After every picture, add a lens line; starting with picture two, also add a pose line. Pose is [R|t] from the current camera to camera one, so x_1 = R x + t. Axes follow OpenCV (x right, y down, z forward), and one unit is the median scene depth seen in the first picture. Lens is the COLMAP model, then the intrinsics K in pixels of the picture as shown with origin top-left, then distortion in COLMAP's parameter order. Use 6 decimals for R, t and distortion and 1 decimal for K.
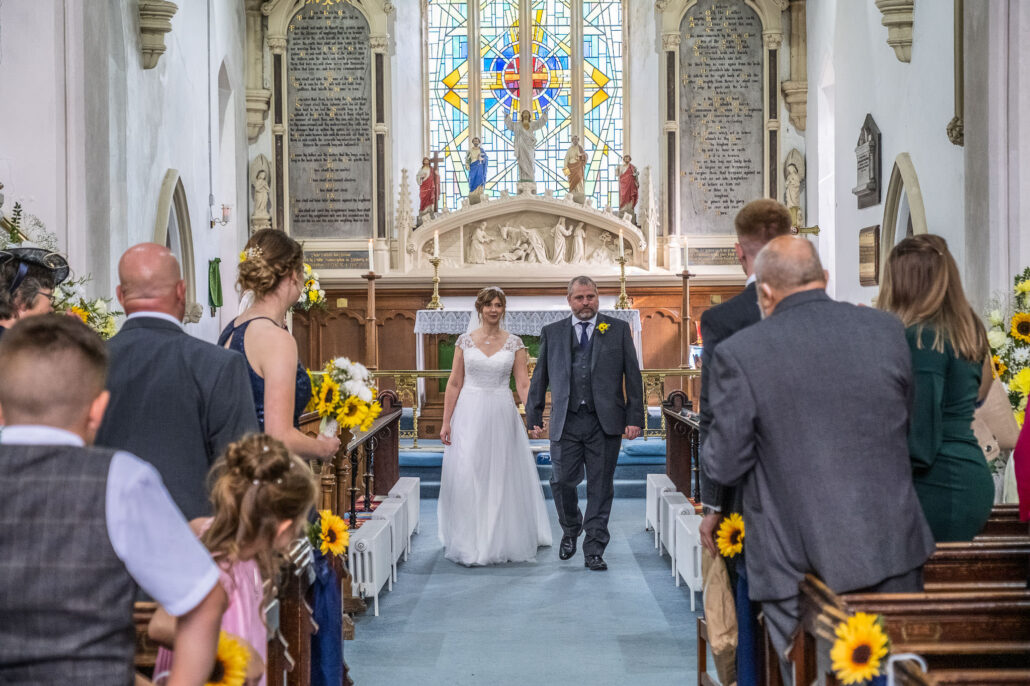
lens RADIAL K [[1891.5, 0, 517.3], [0, 1891.5, 343.2], [0, 0, 1]] dist [0.086628, 0.000000]
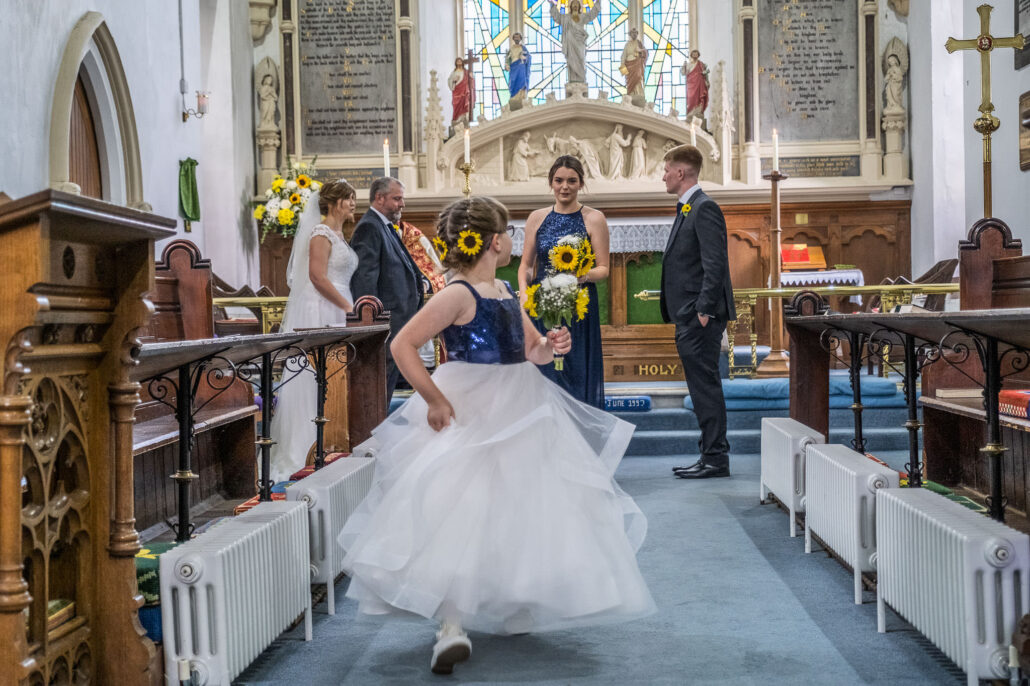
lens RADIAL K [[1410.4, 0, 519.4], [0, 1410.4, 343.0], [0, 0, 1]] dist [-0.027437, 0.000000]
pose [[0.999183, -0.007687, -0.039675, 0.003461], [0.007806, 0.999966, 0.002827, 0.029564], [0.039651, -0.003135, 0.999209, 0.368797]]
